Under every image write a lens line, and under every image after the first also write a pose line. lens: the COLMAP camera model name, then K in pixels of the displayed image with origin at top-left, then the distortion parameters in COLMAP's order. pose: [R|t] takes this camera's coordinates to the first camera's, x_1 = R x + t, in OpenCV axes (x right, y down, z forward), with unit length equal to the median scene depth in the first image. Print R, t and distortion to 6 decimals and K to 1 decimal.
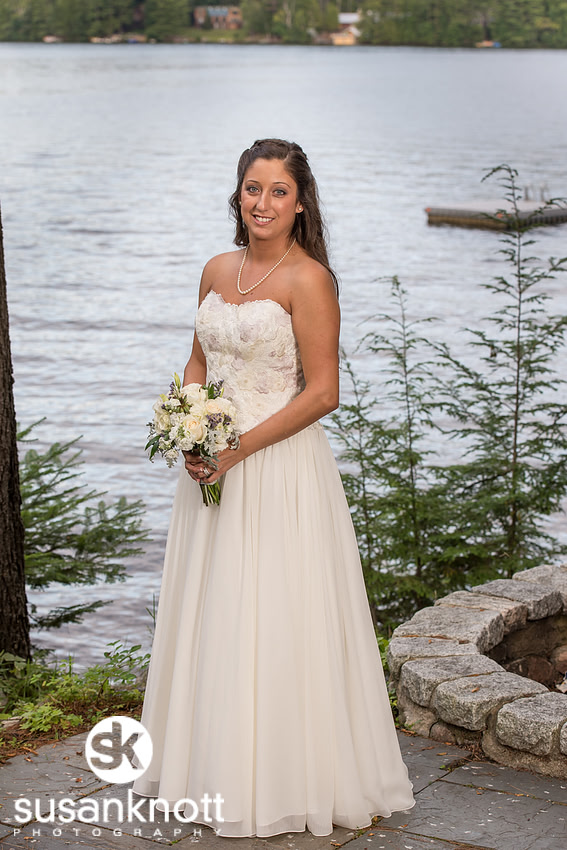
lens RADIAL K [[1730.0, 0, 283.5], [0, 1730.0, 425.0], [0, 0, 1]] dist [-0.056595, -0.208982]
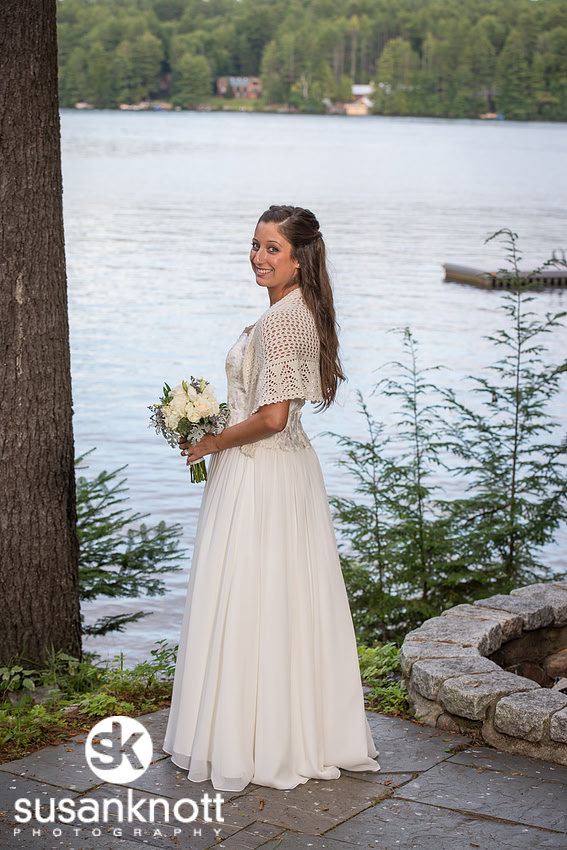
lens RADIAL K [[1730.0, 0, 283.5], [0, 1730.0, 425.0], [0, 0, 1]] dist [-0.056595, -0.208982]
pose [[0.999886, 0.015106, 0.000839, -0.014950], [-0.015068, 0.999295, -0.034396, 0.015673], [-0.001358, 0.034380, 0.999408, -0.109138]]
